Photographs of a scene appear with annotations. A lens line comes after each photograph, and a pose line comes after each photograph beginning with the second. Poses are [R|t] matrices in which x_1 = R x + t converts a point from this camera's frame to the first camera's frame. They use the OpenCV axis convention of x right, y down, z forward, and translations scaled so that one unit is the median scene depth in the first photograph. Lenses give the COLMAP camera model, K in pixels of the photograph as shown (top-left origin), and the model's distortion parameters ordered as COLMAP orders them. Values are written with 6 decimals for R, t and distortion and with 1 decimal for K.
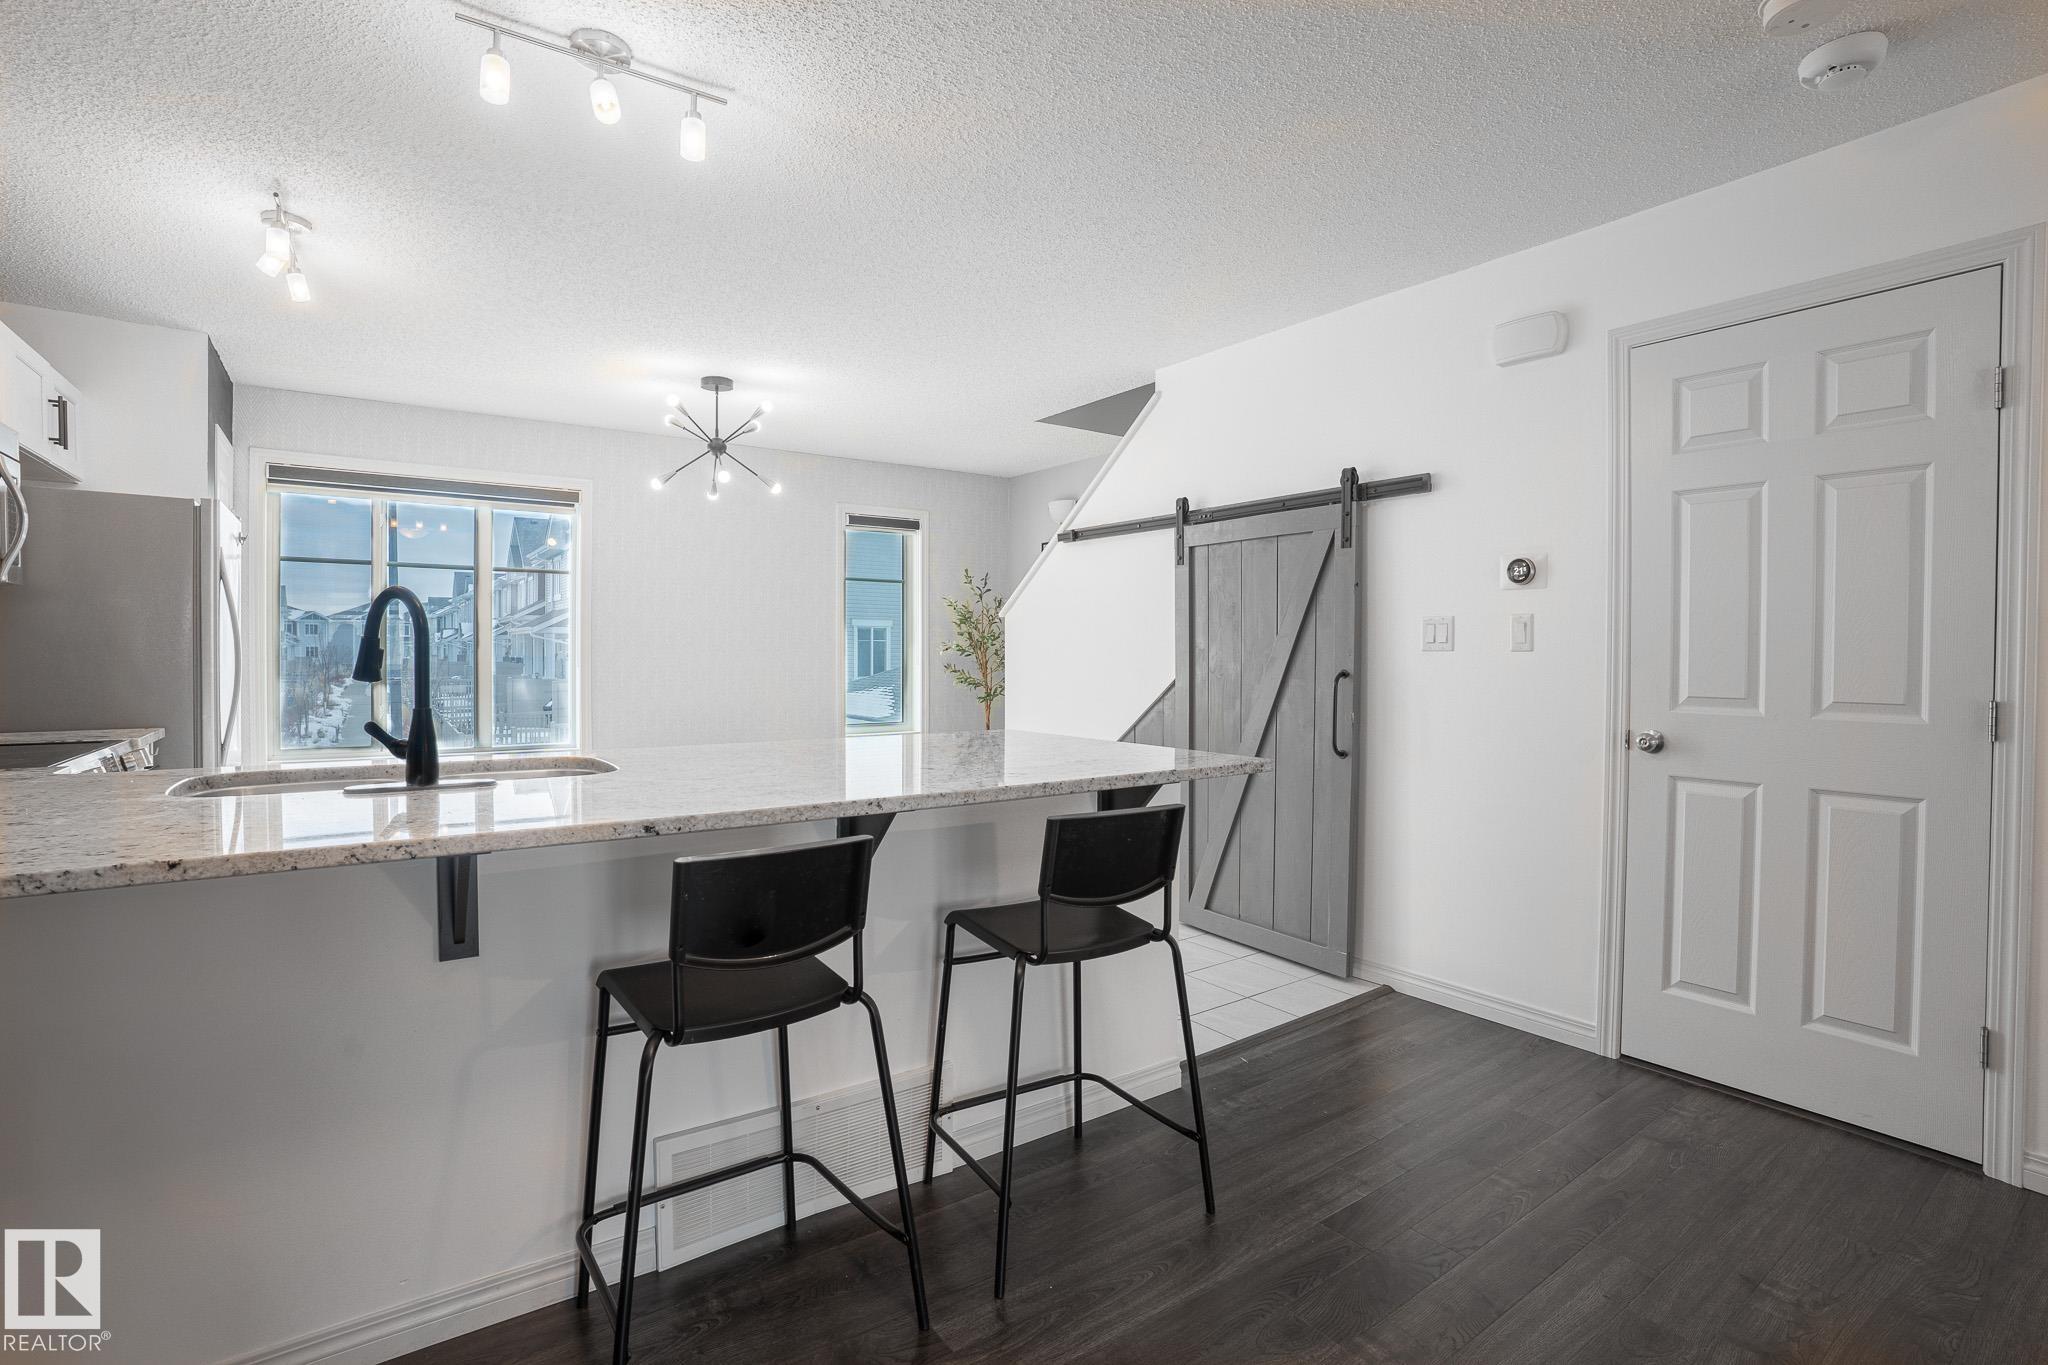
lens RADIAL K [[946.9, 0, 1024.9], [0, 946.9, 678.1], [0, 0, 1]] dist [-0.085497, 0.034904]
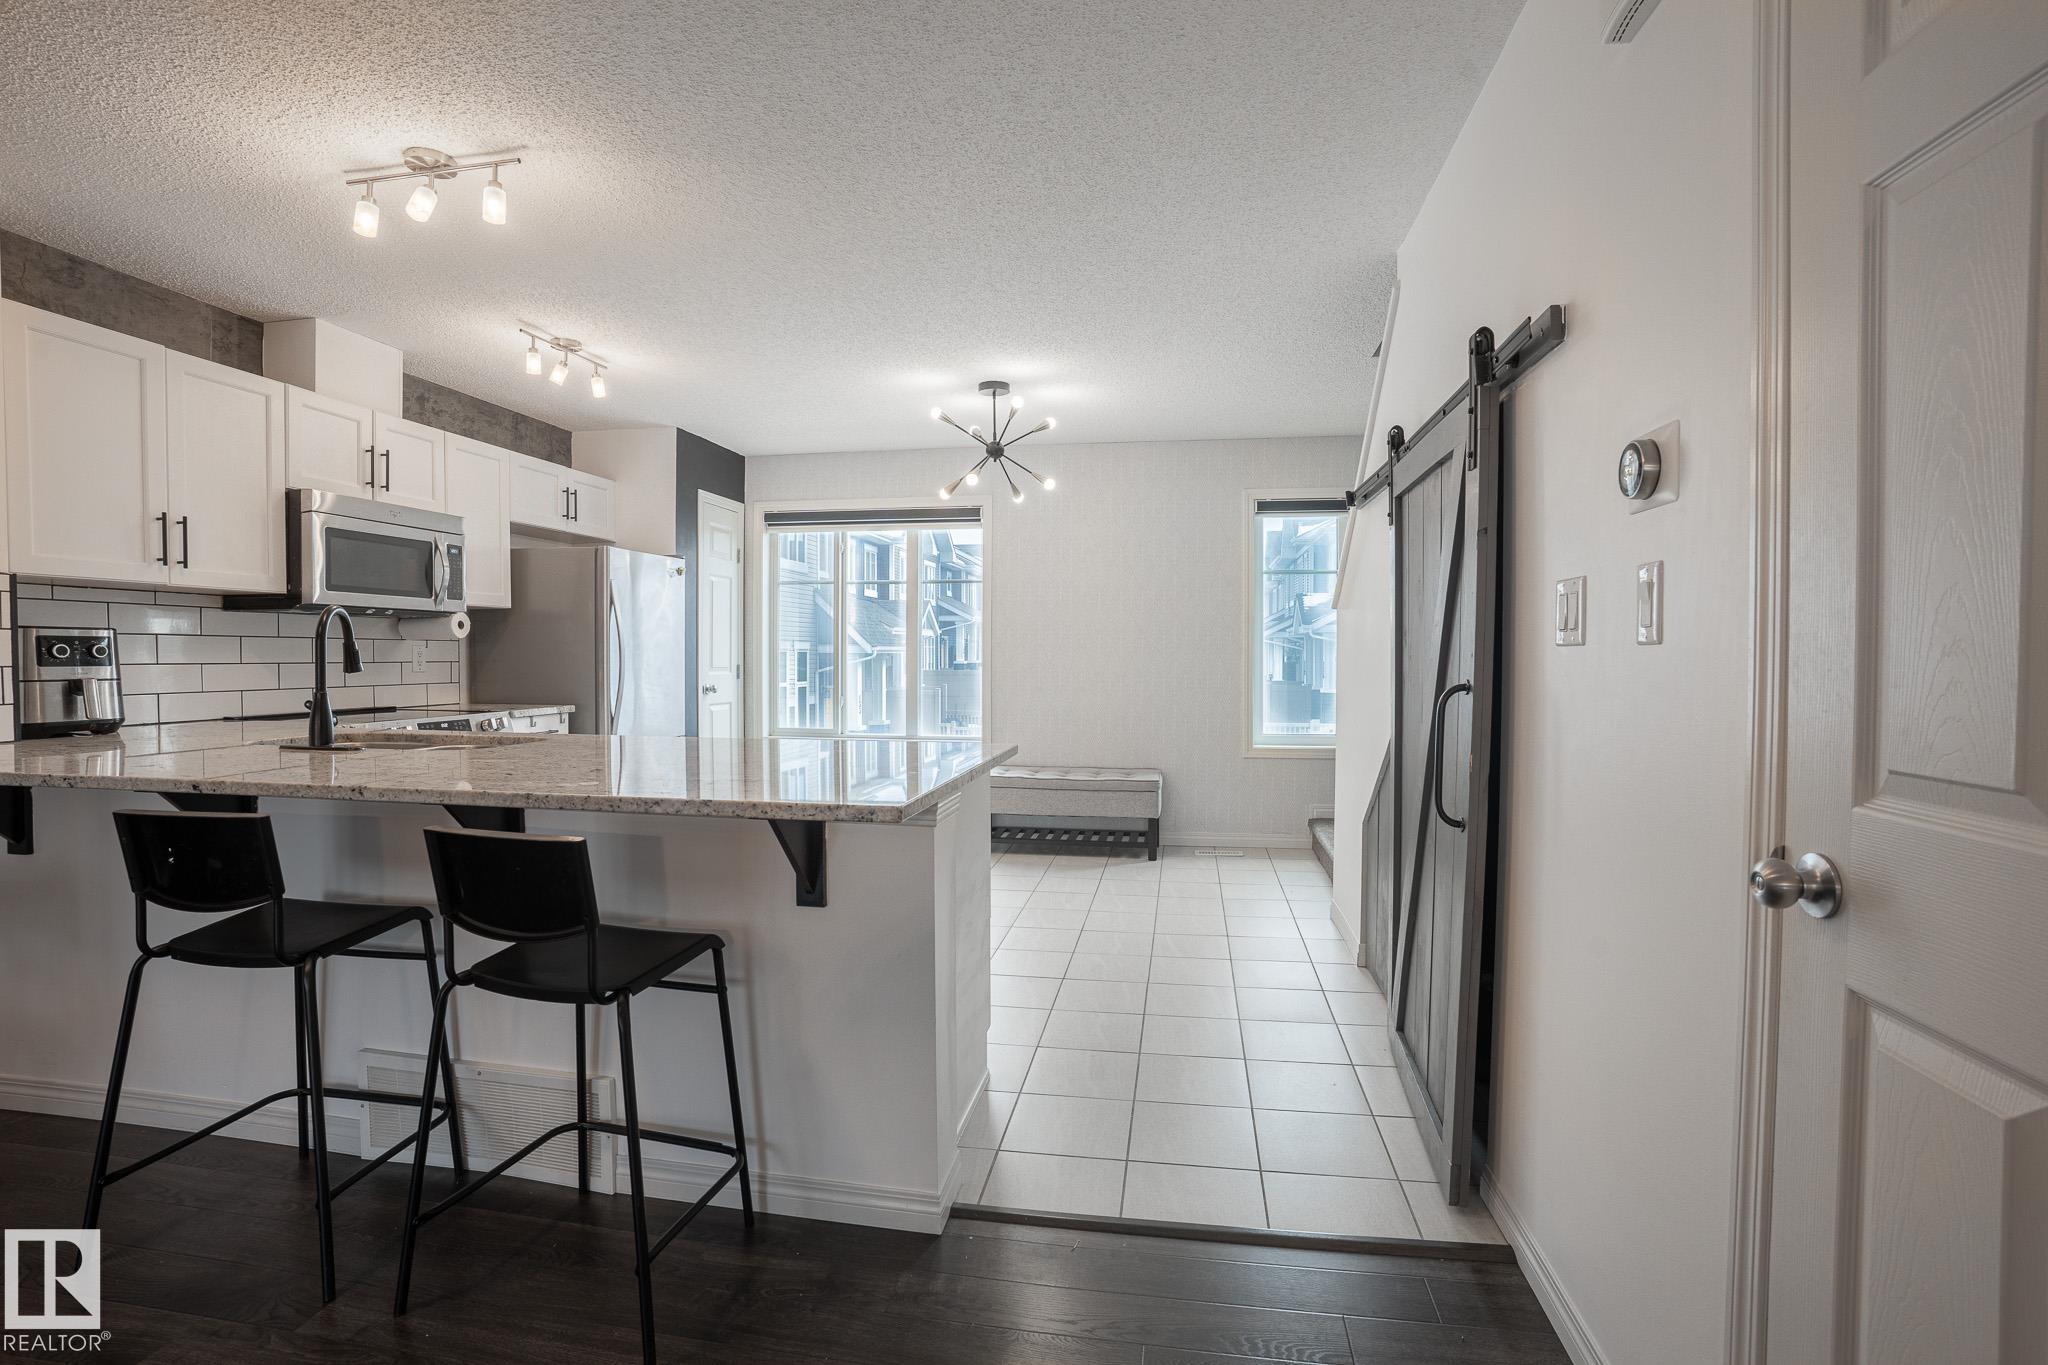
lens RADIAL K [[946.9, 0, 1024.9], [0, 946.9, 678.1], [0, 0, 1]] dist [-0.085497, 0.034904]
pose [[0.703170, 0.014845, -0.710867, 0.602102], [-0.019050, 0.999816, 0.002036, -0.004519], [0.710767, 0.012111, 0.703323, 0.436826]]
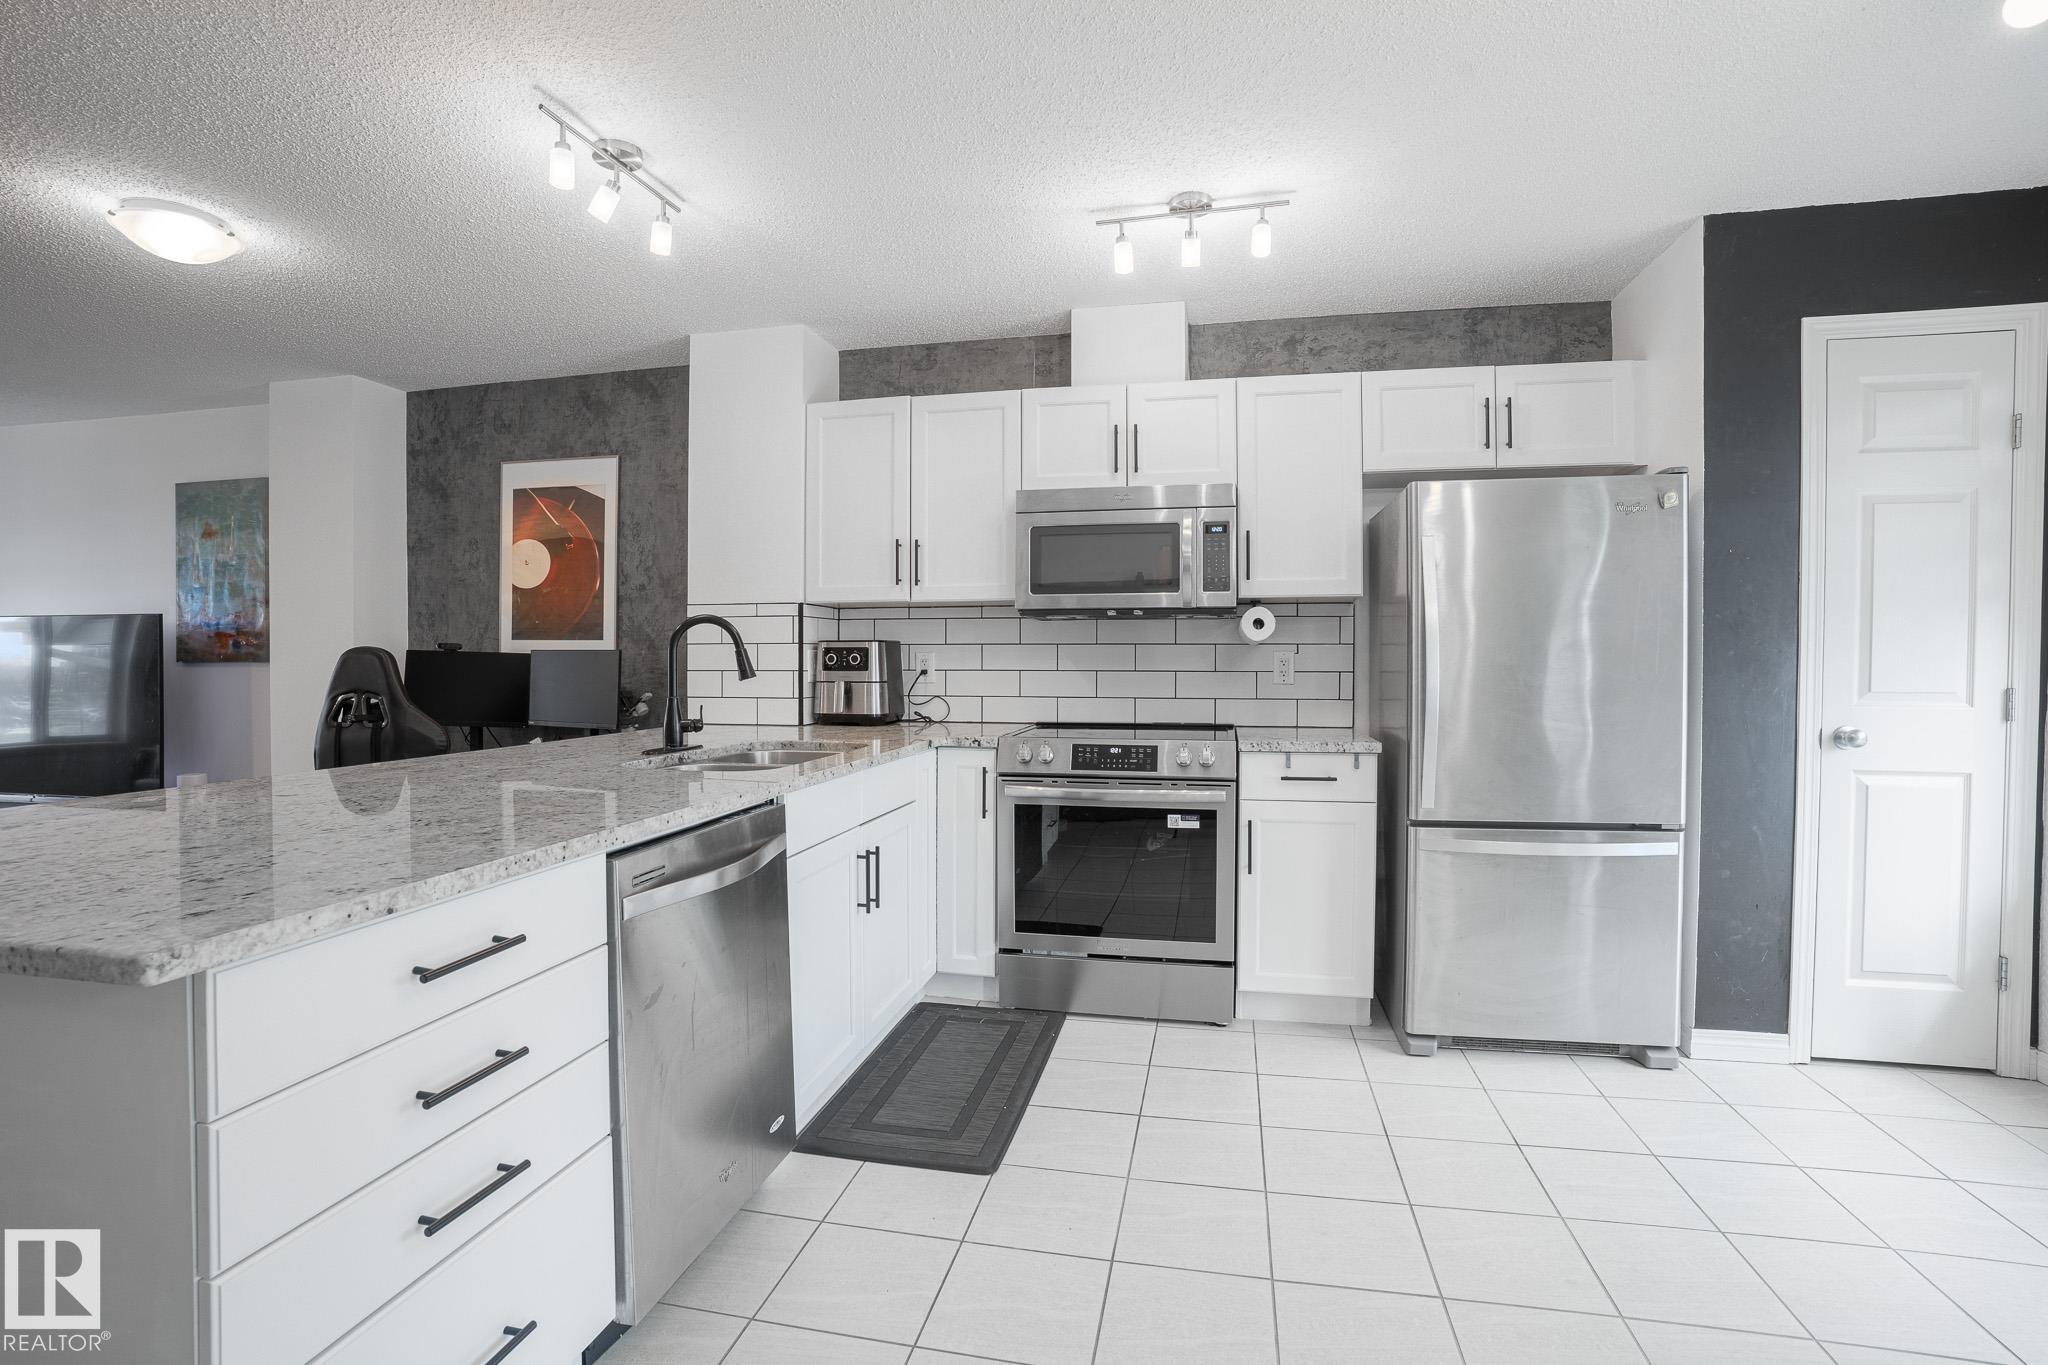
lens RADIAL K [[946.9, 0, 1024.9], [0, 946.9, 678.1], [0, 0, 1]] dist [-0.085497, 0.034904]
pose [[-0.738583, 0.007787, -0.674117, -0.027667], [-0.022488, 0.999092, 0.036180, -0.034784], [0.673787, 0.041881, -0.737738, 1.387248]]
